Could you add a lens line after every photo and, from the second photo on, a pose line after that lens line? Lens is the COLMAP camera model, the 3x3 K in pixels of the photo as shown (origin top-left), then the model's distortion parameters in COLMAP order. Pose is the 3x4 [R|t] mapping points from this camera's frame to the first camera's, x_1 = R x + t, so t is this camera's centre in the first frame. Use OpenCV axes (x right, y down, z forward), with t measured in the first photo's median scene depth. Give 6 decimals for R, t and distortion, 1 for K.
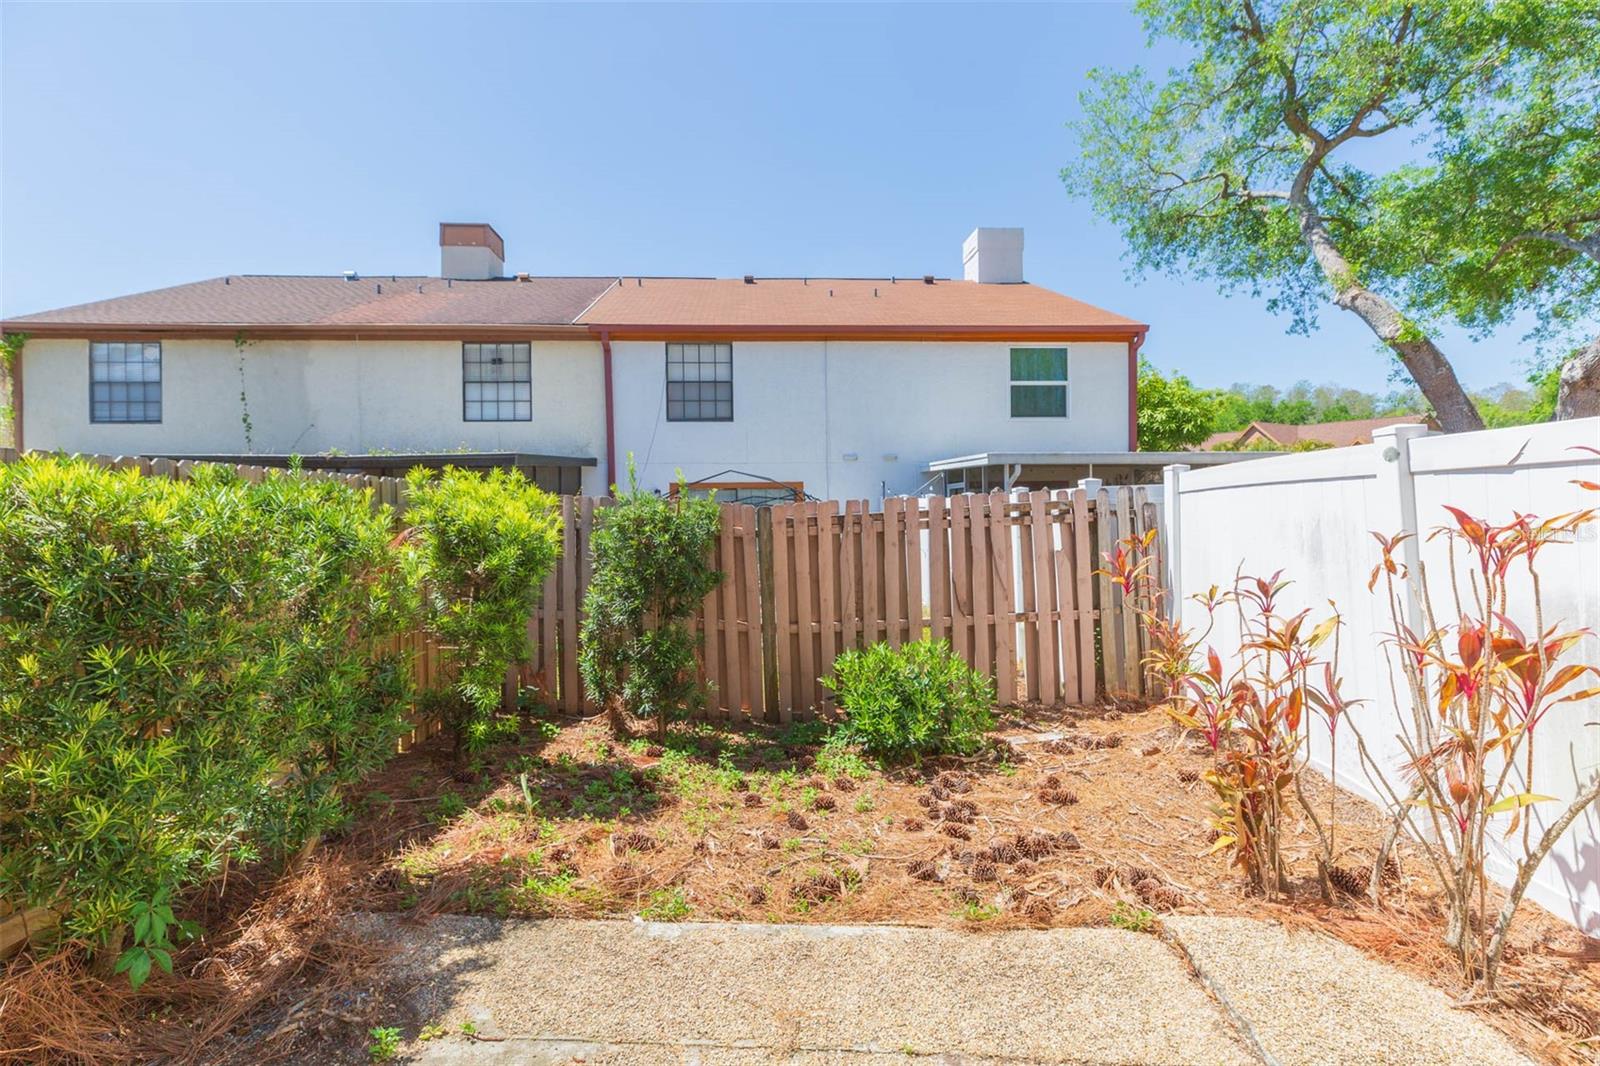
lens RADIAL K [[729.4, 0, 794.5], [0, 729.4, 536.1], [0, 0, 1]] dist [0.023158, 0.000032]
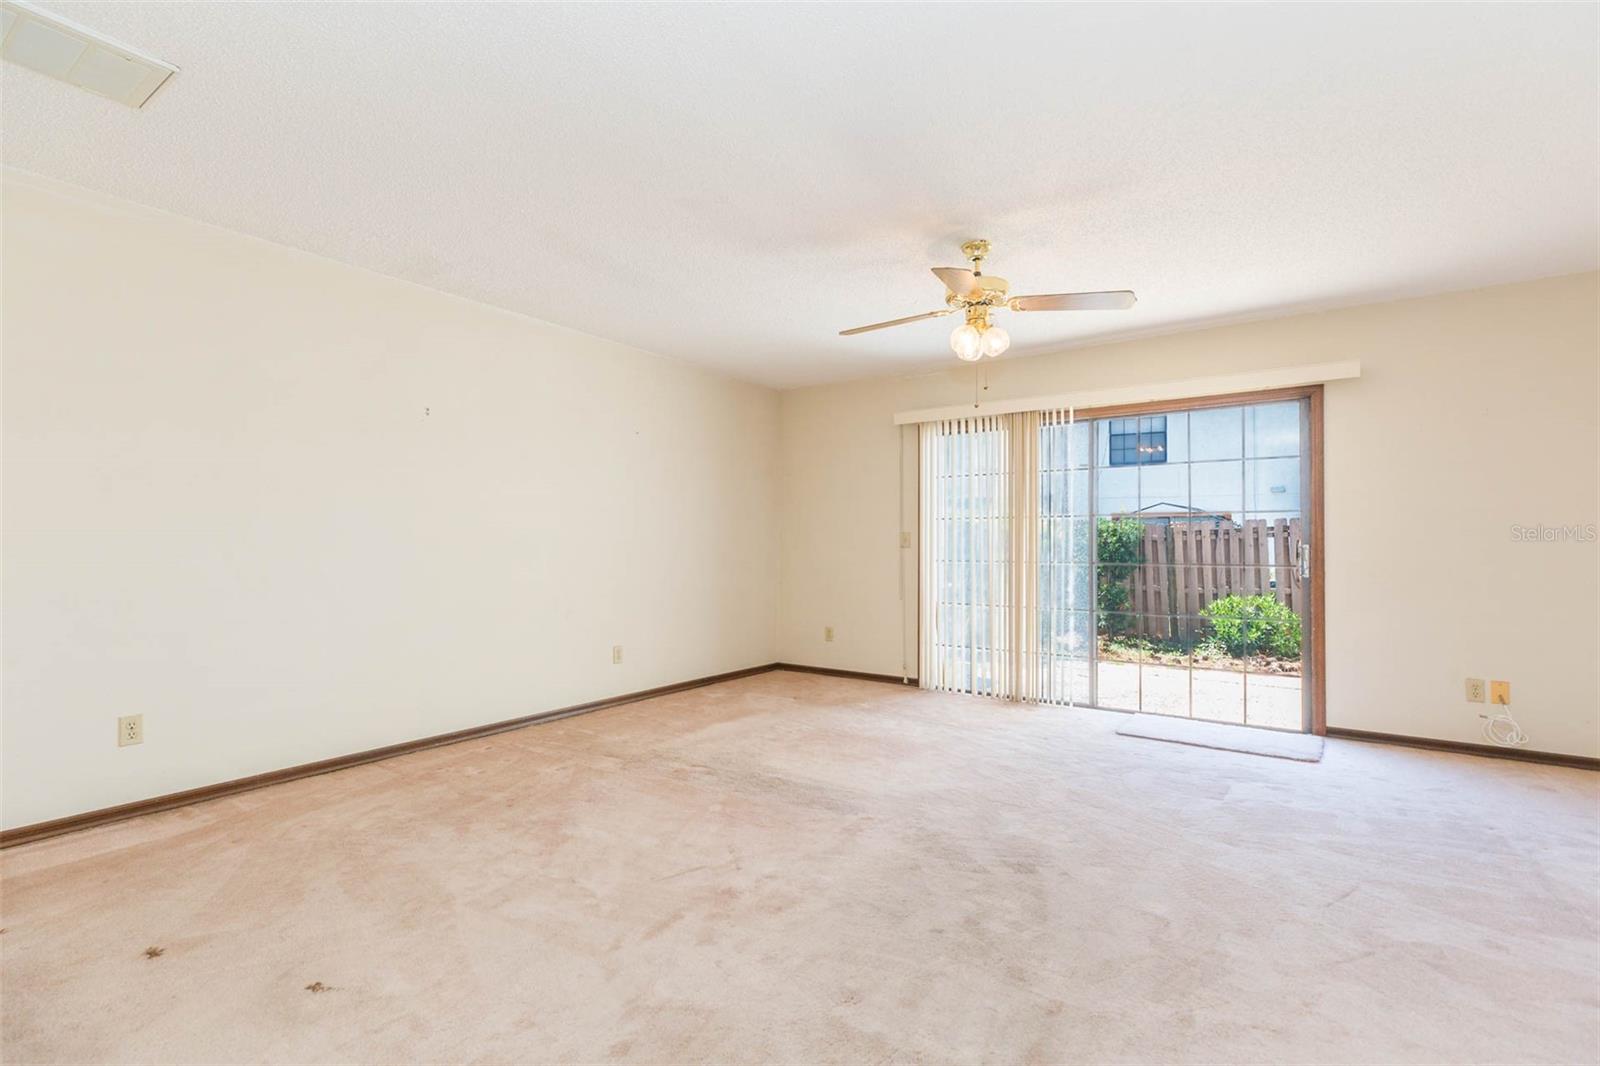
lens RADIAL K [[721.2, 0, 805.2], [0, 721.2, 525.8], [0, 0, 1]] dist [0.005880, 0.000002]
pose [[0.844634, 0.001389, -0.535342, 0.161265], [-0.030935, 0.998452, -0.046217, 0.077789], [0.534449, 0.055597, 0.843370, -1.074779]]
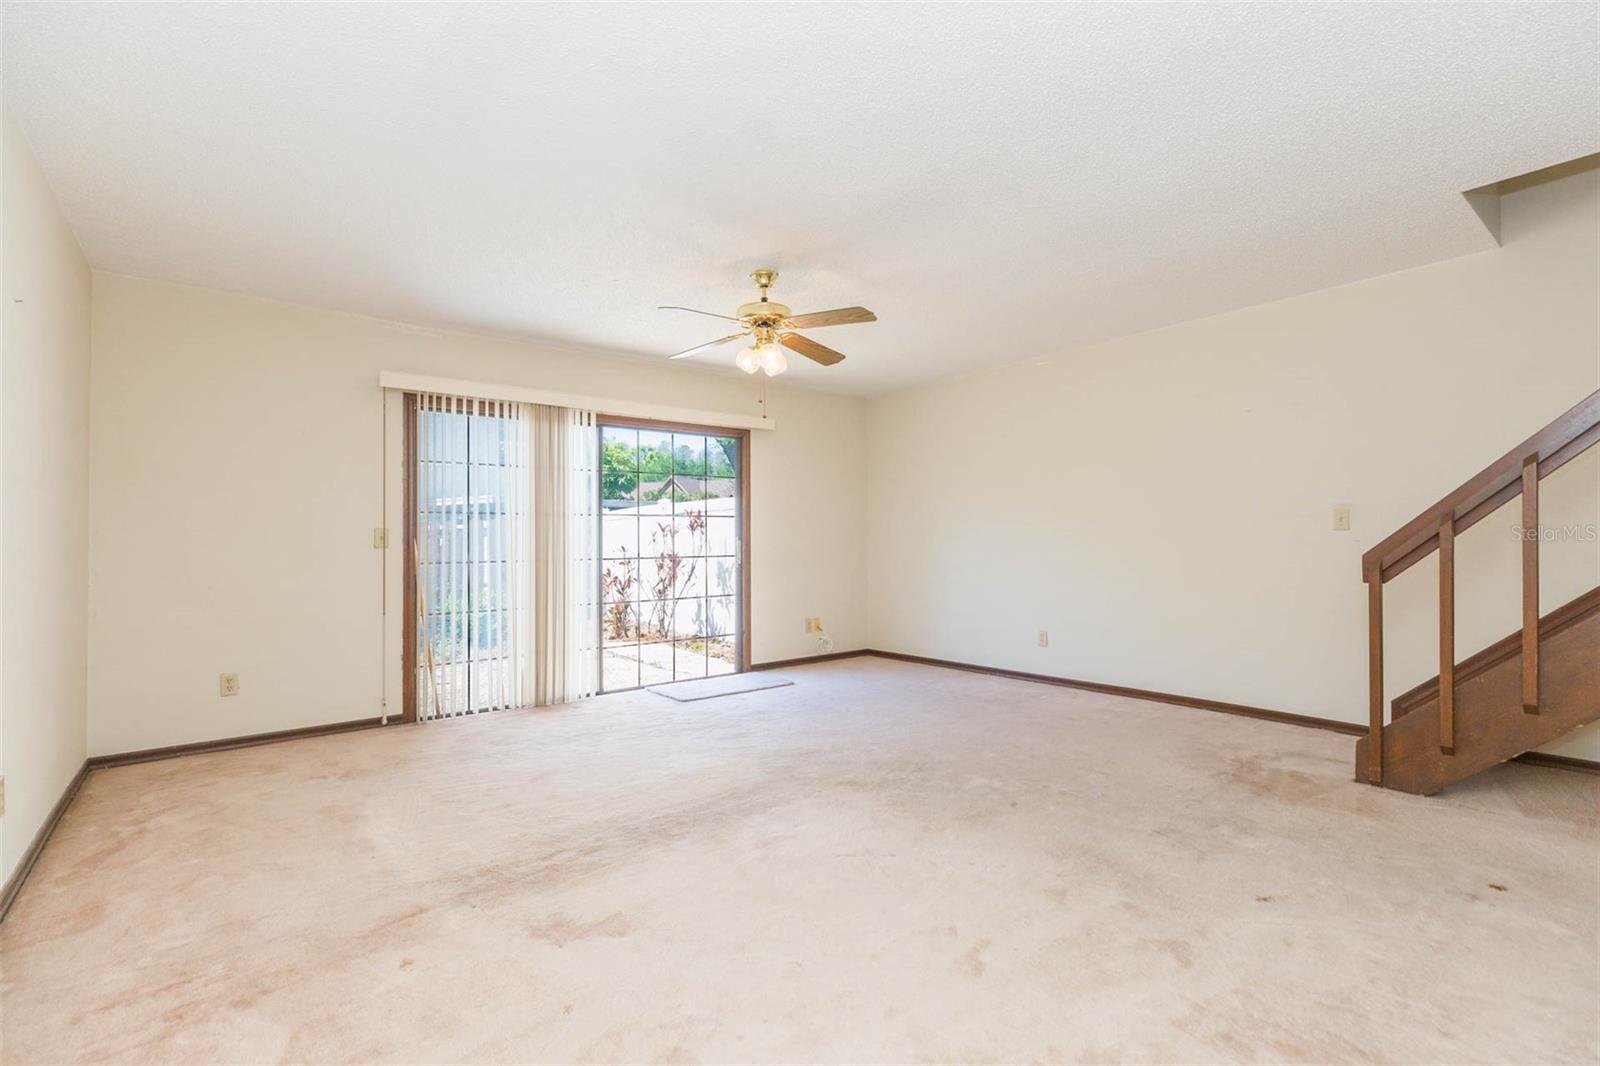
lens RADIAL K [[729.4, 0, 794.5], [0, 729.4, 536.1], [0, 0, 1]] dist [0.023158, 0.000032]
pose [[0.757920, 0.012767, 0.652223, -0.473335], [0.018756, 0.998969, -0.041350, 0.086106], [-0.652078, 0.043573, 0.756899, -1.028435]]
